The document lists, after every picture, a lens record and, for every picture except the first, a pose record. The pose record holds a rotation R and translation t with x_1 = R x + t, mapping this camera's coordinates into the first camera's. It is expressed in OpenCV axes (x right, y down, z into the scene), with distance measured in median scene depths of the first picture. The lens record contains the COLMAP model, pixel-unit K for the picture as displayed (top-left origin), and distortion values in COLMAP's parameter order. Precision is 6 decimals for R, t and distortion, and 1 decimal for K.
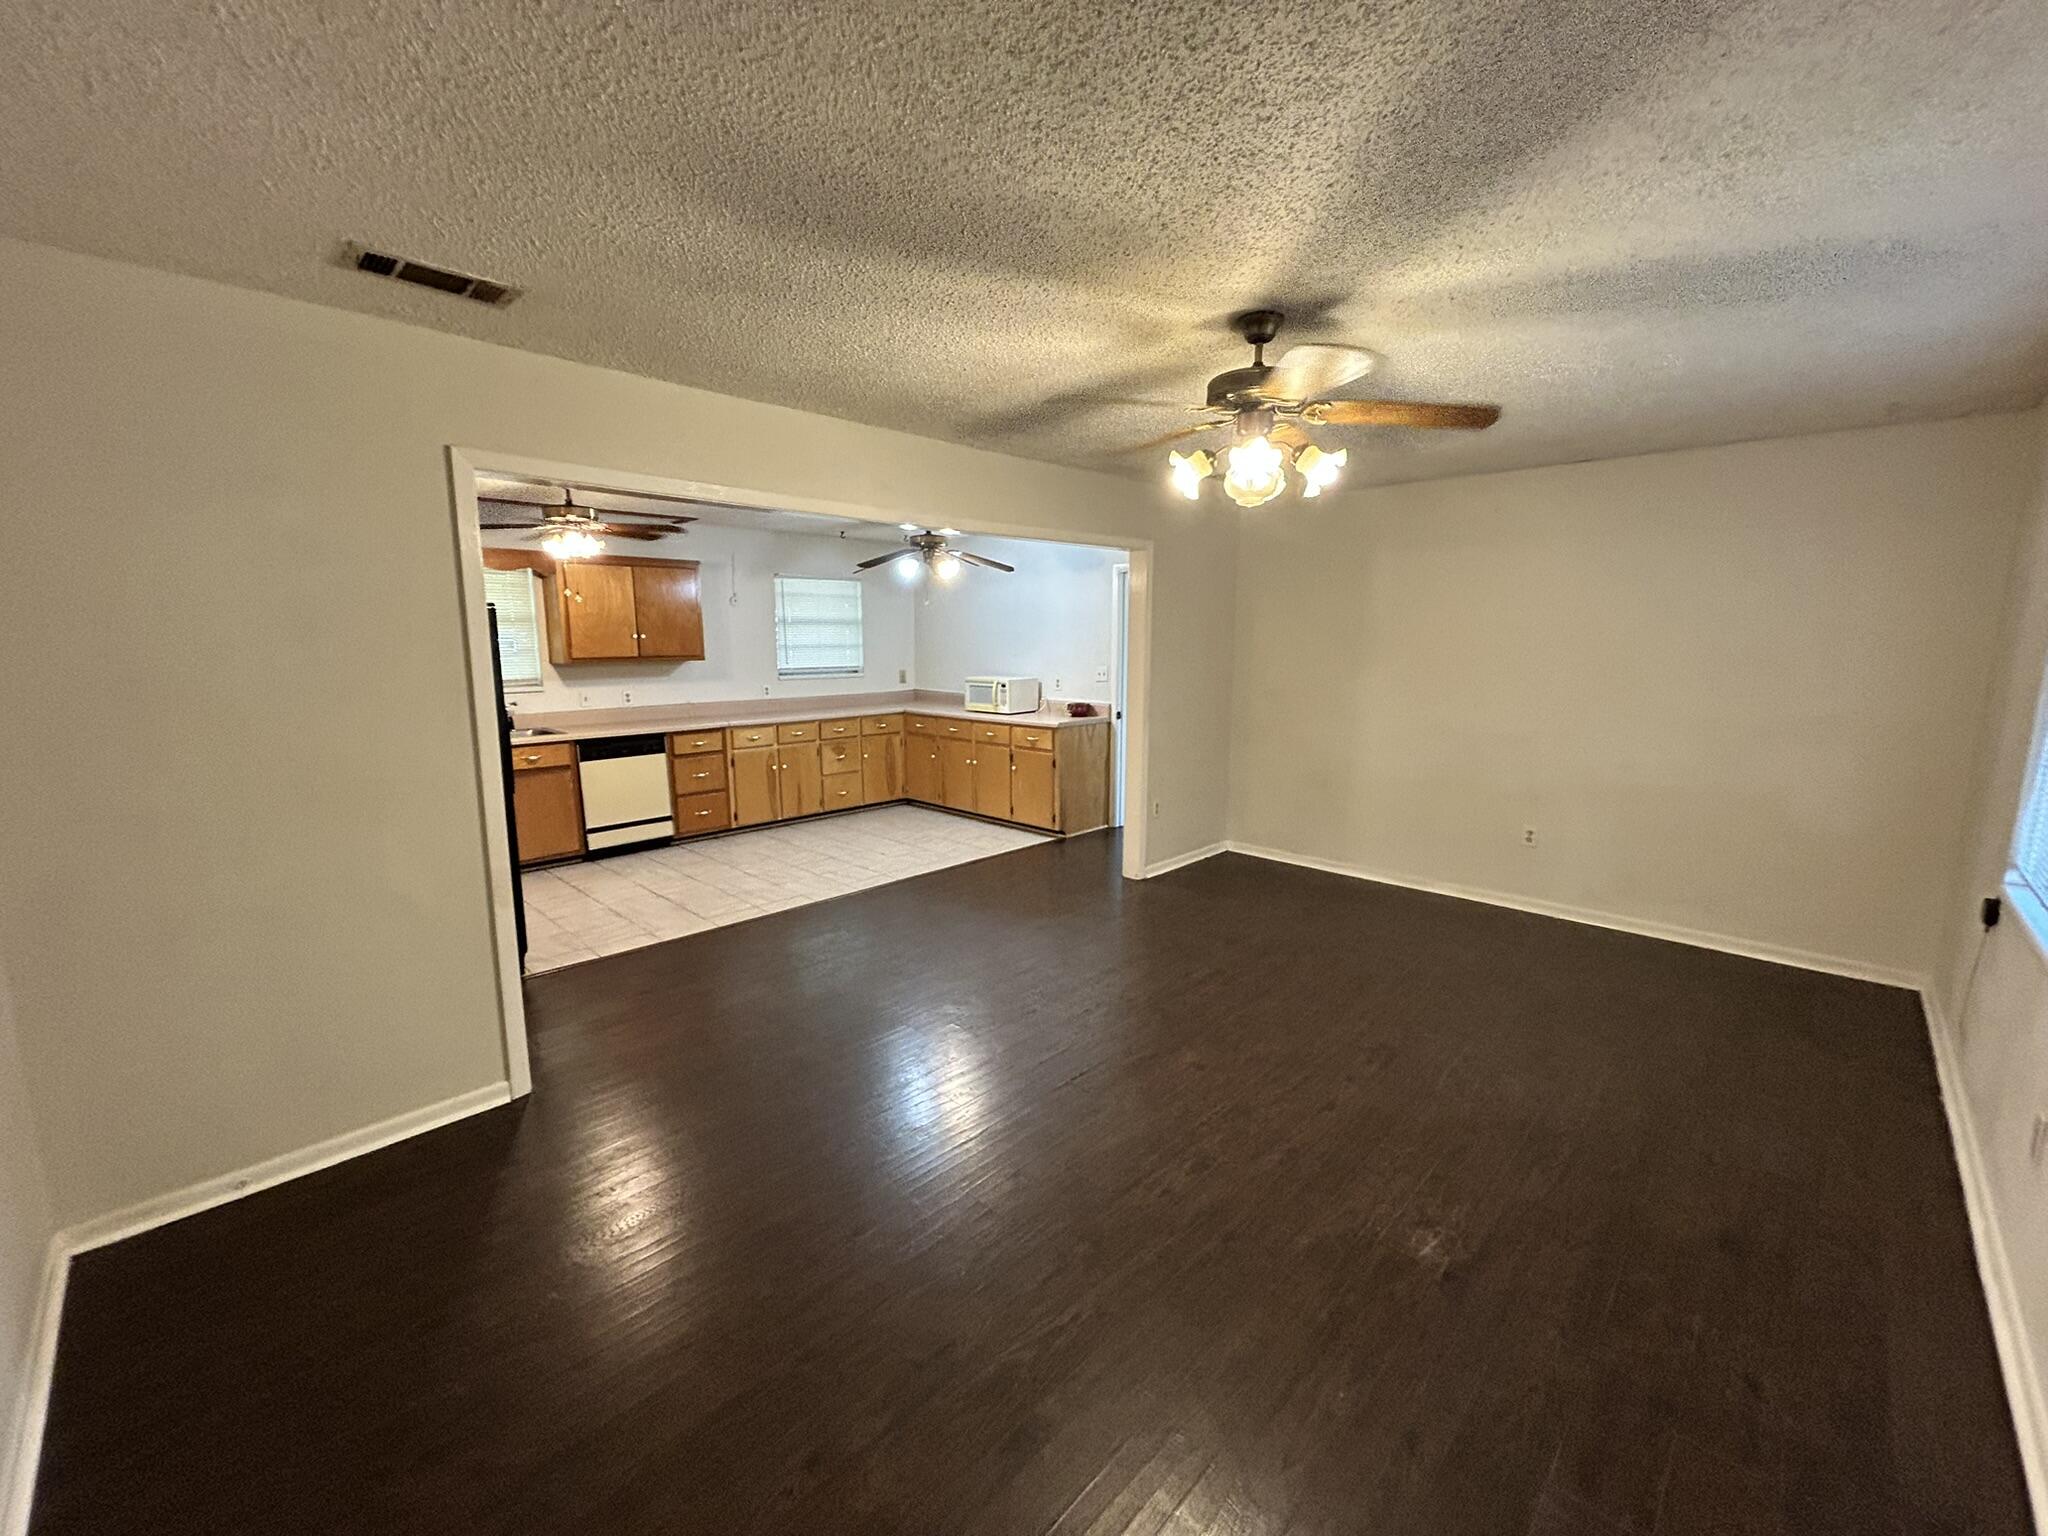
lens RADIAL K [[824.2, 0, 1022.8], [0, 824.2, 763.5], [0, 0, 1]] dist [-0.002151, 0.000554]
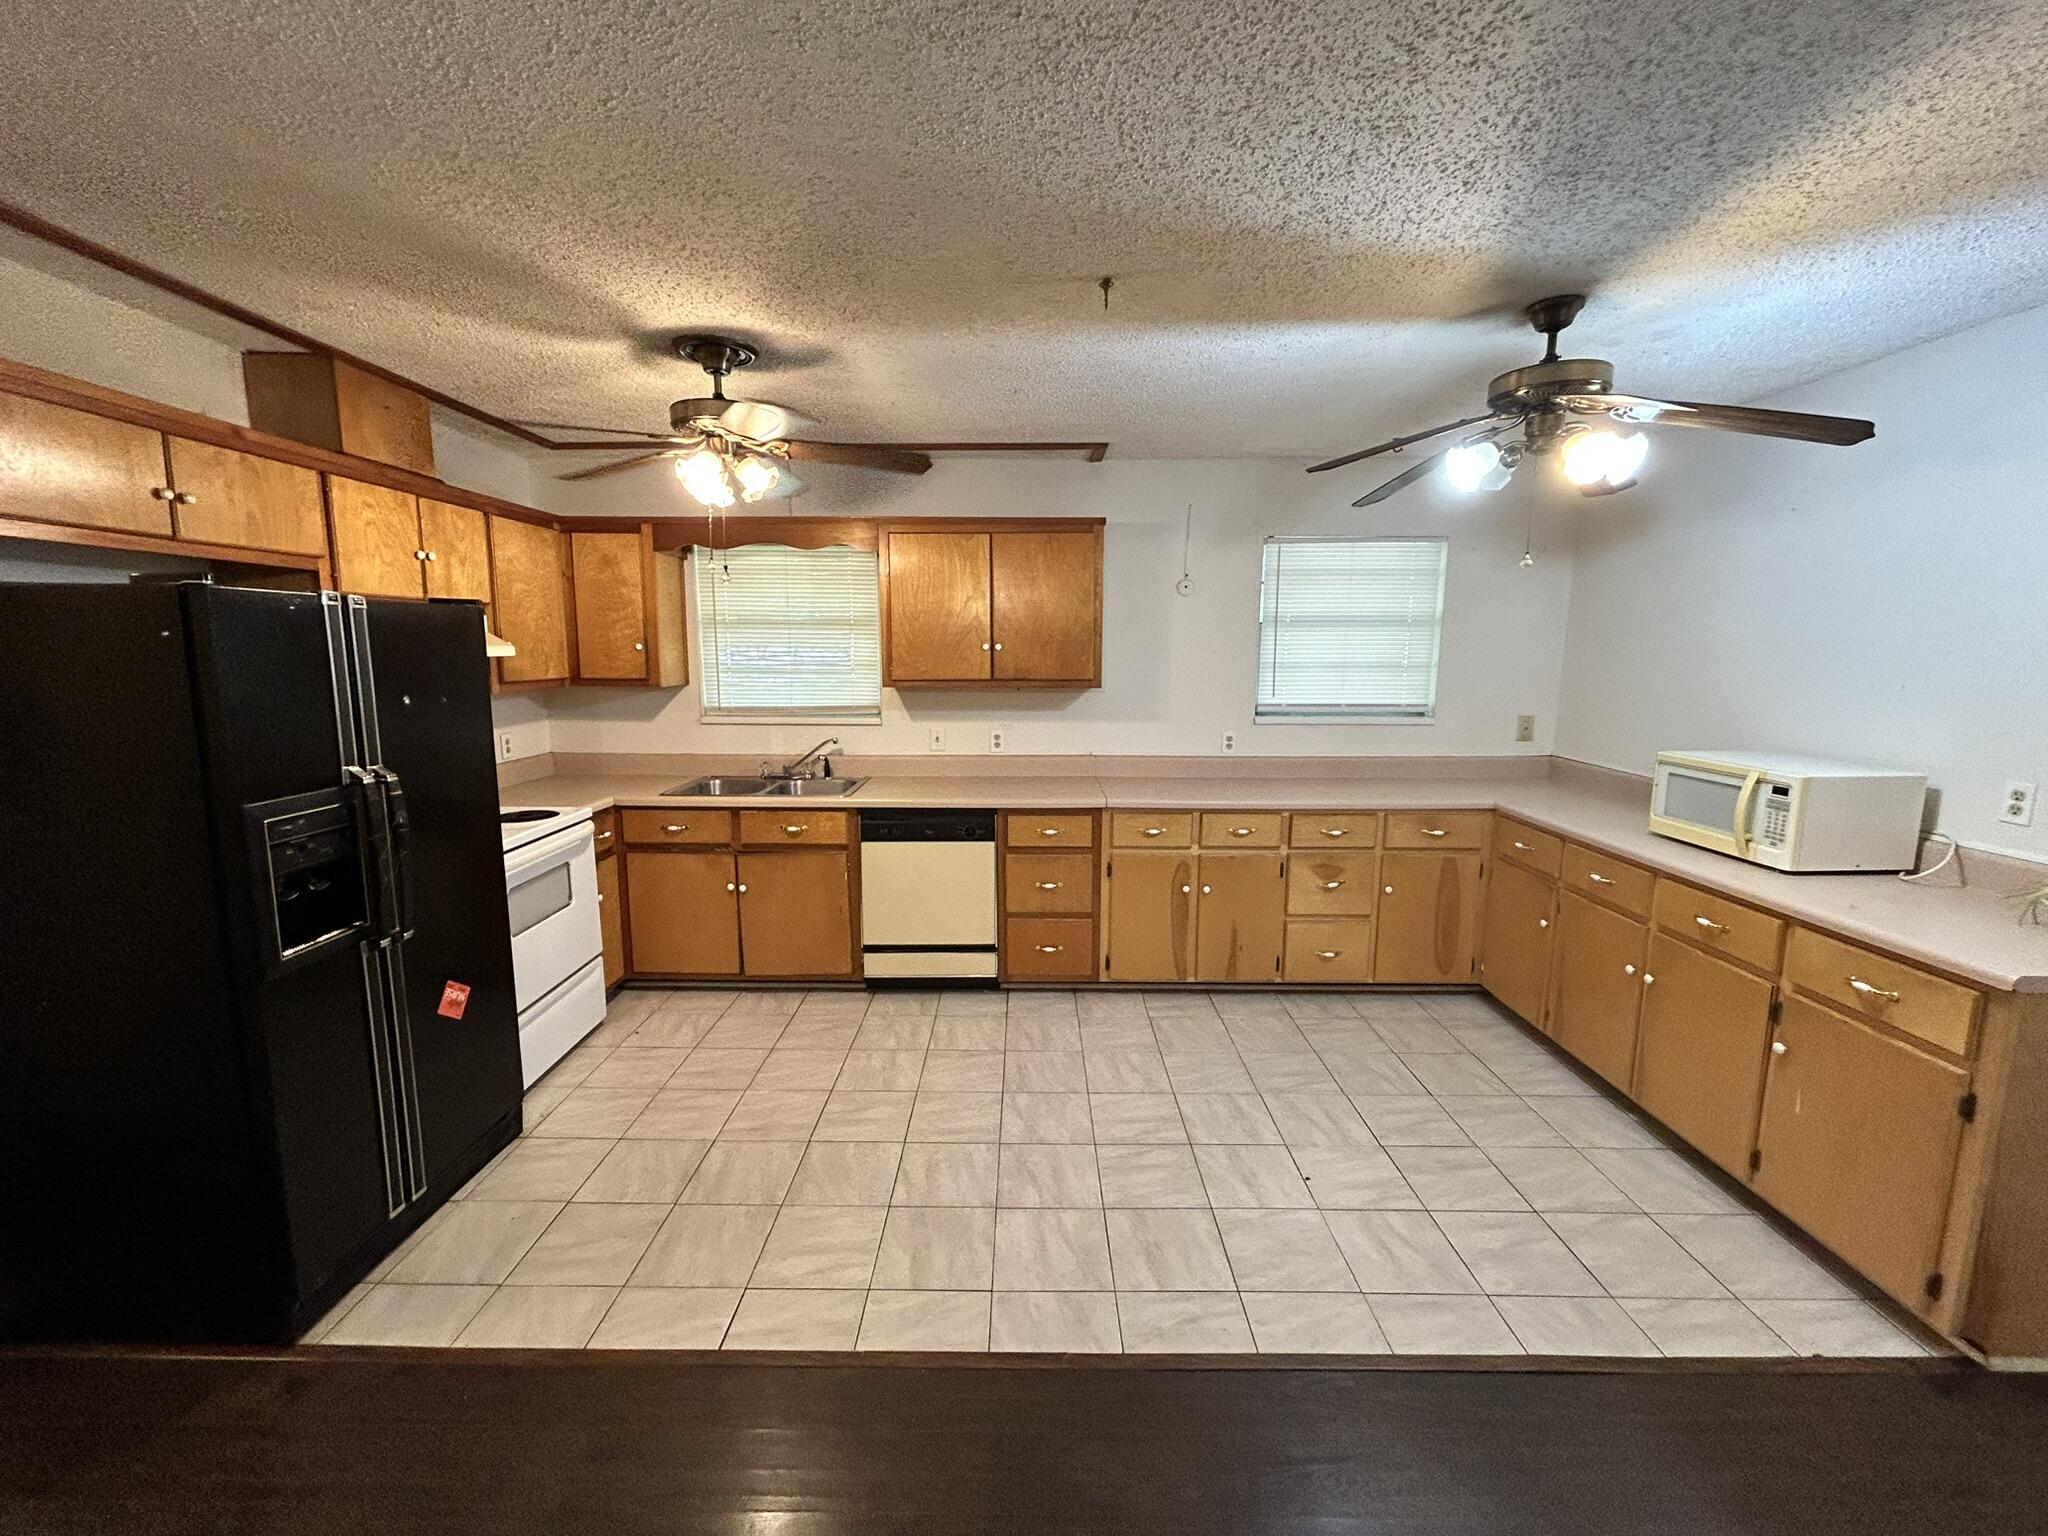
lens RADIAL K [[824.2, 0, 1018.9], [0, 824.2, 767.7], [0, 0, 1]] dist [-0.002151, 0.000554]
pose [[0.692777, 0.110131, -0.712693, 0.000754], [-0.112082, 0.992704, 0.044450, -0.088402], [0.712389, 0.049086, 0.700066, 0.549876]]
